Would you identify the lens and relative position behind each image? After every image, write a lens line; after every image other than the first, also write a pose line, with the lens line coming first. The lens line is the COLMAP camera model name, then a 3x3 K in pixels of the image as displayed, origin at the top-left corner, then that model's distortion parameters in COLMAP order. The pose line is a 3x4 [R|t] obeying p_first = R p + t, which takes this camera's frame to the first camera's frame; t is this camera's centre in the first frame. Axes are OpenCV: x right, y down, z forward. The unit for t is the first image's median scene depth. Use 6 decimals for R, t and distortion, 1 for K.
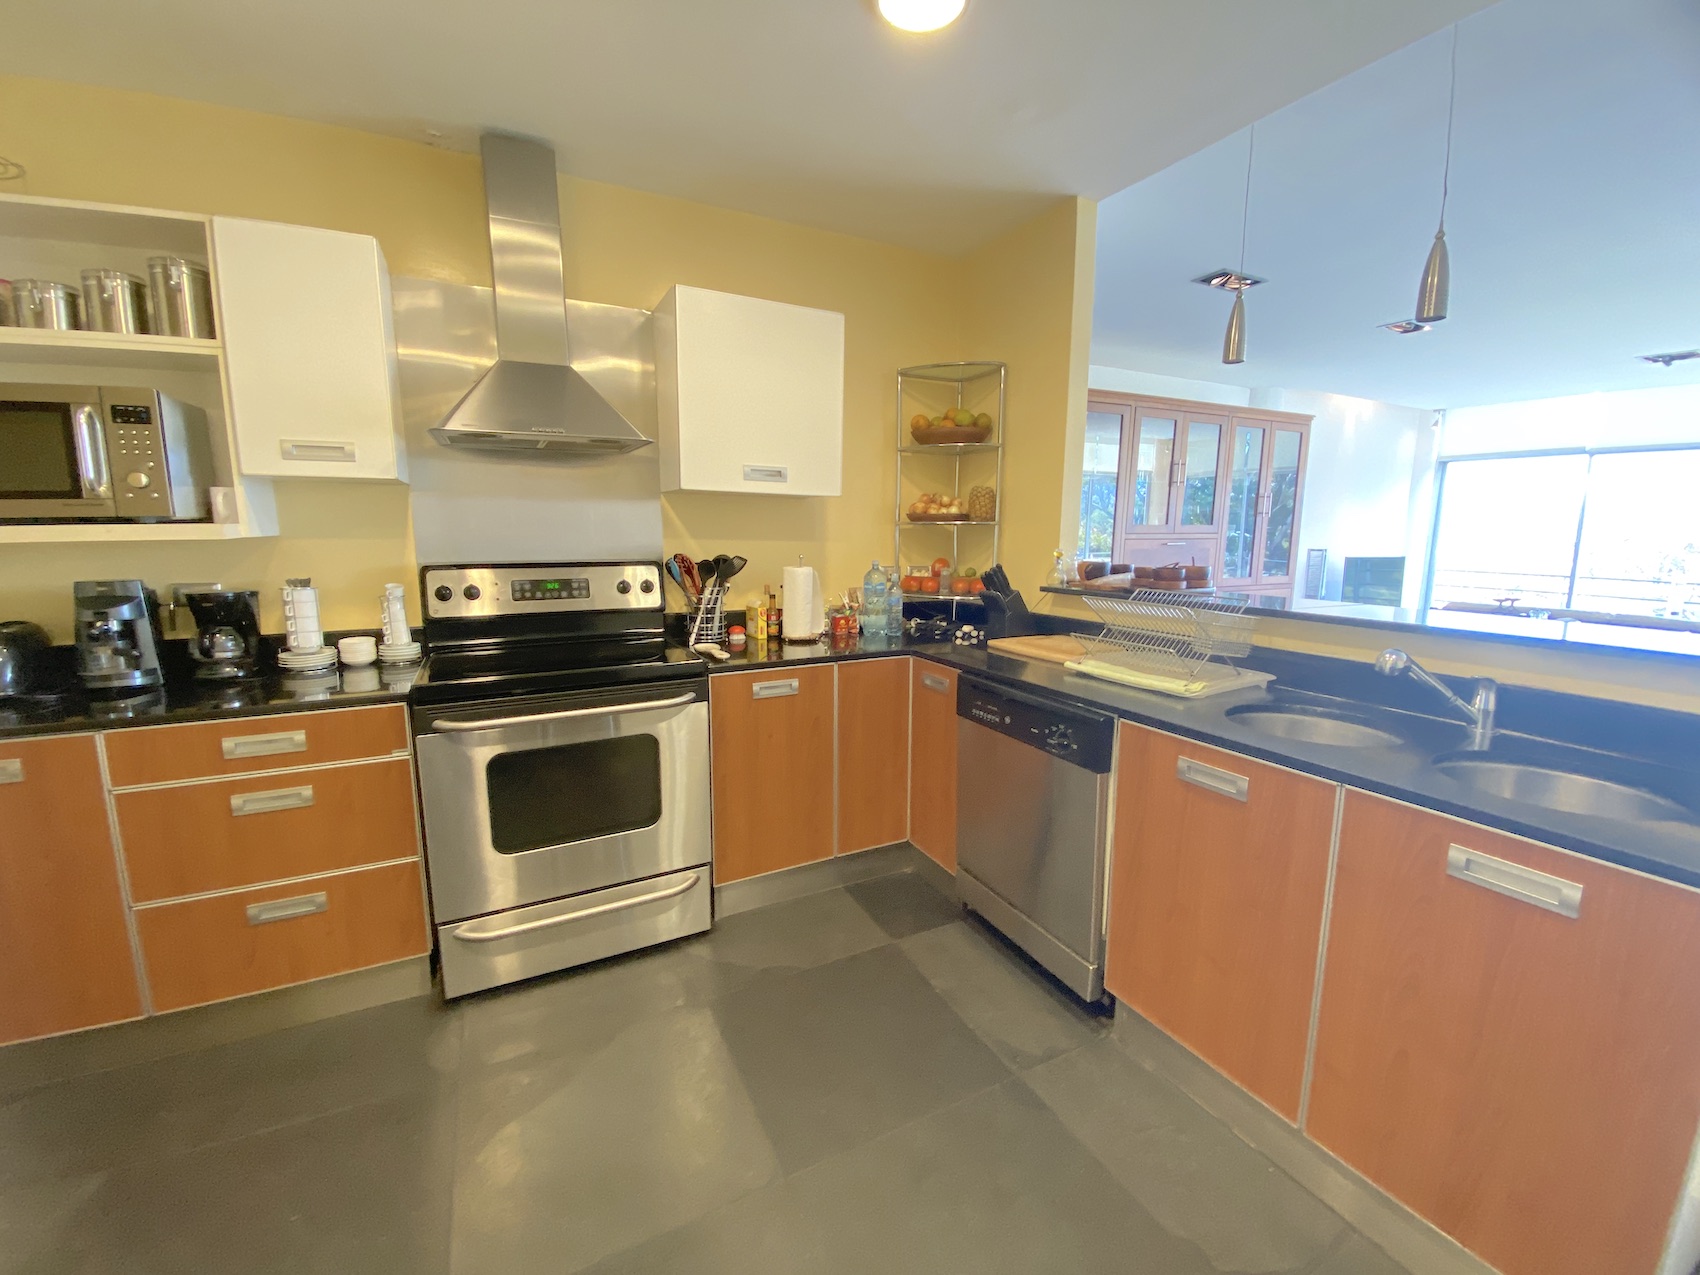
lens RADIAL K [[683.3, 0, 855.9], [0, 683.3, 634.4], [0, 0, 1]] dist [-0.014214, -0.002325]
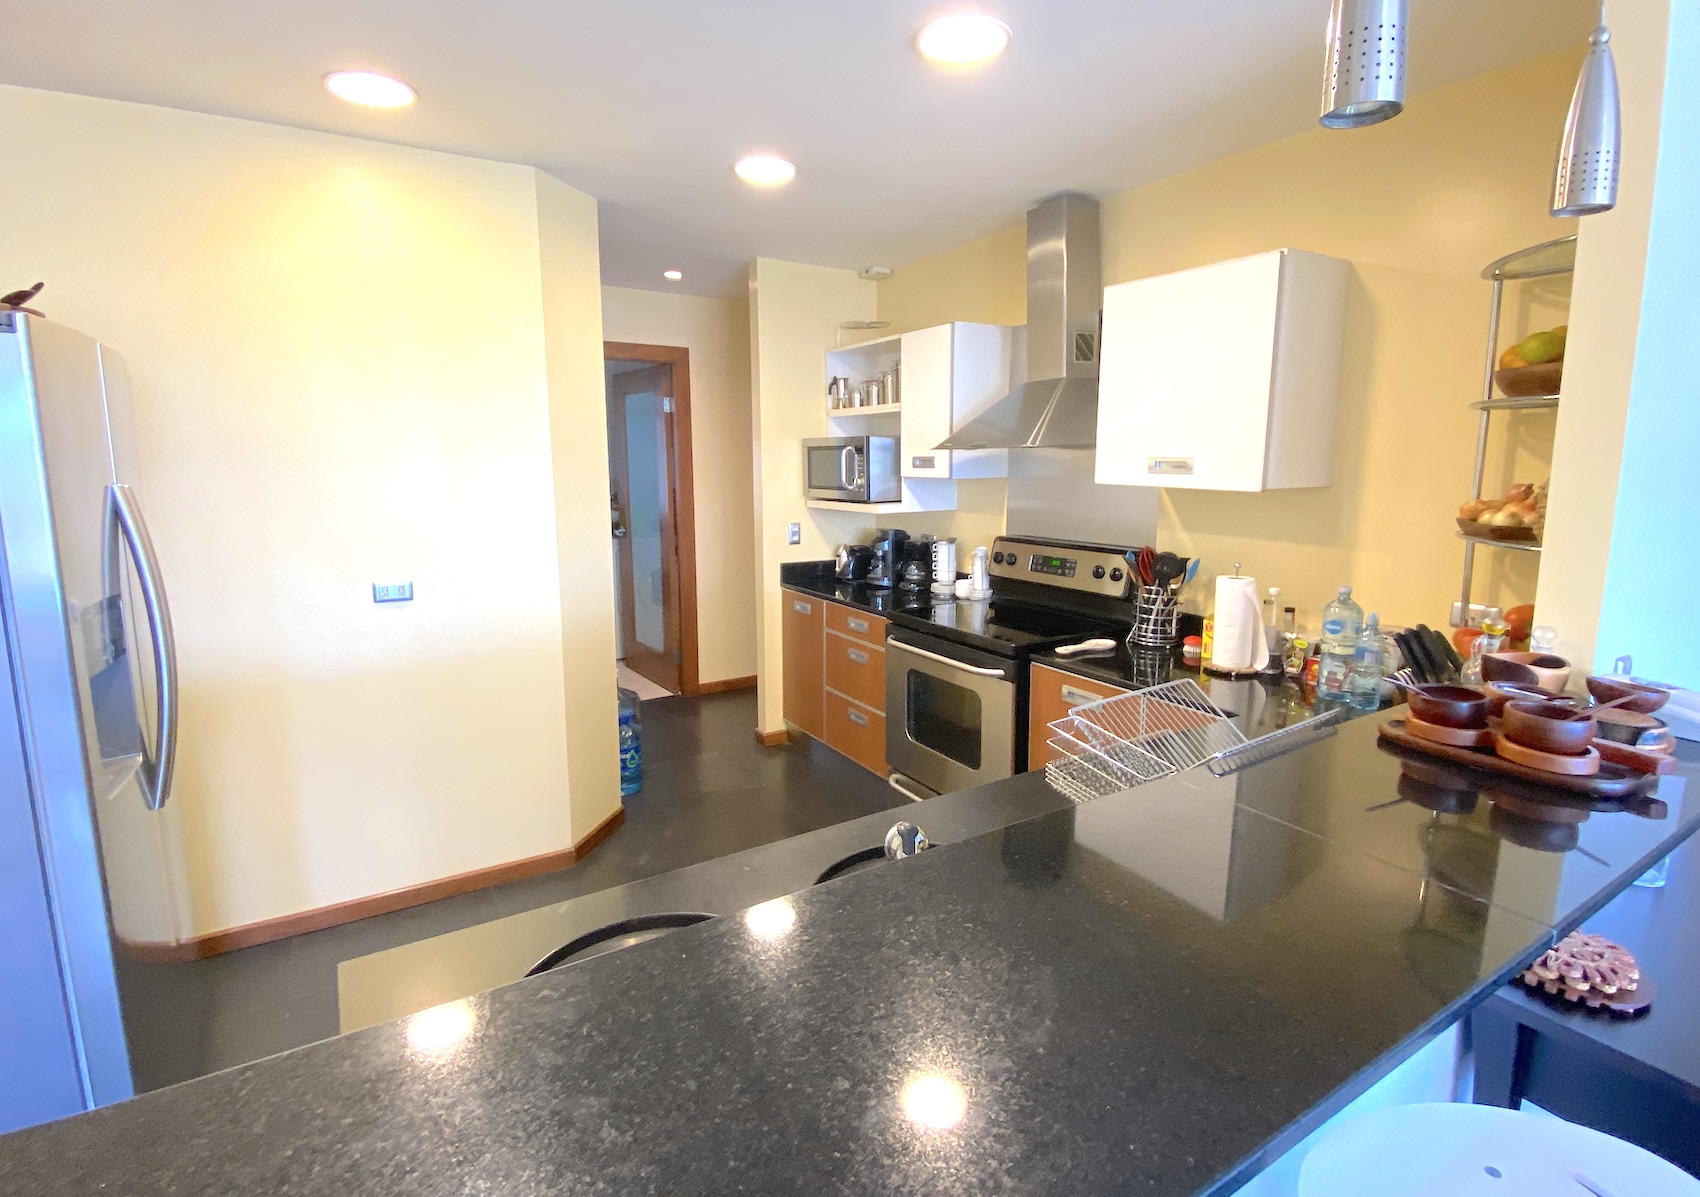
lens RADIAL K [[798.7, 0, 847.7], [0, 798.7, 596.1], [0, 0, 1]] dist [0.000249, -0.000050]
pose [[0.069761, 0.162011, -0.984320, 1.019007], [-0.148500, 0.977416, 0.150350, -0.194013], [0.986449, 0.135683, 0.092245, 0.615315]]
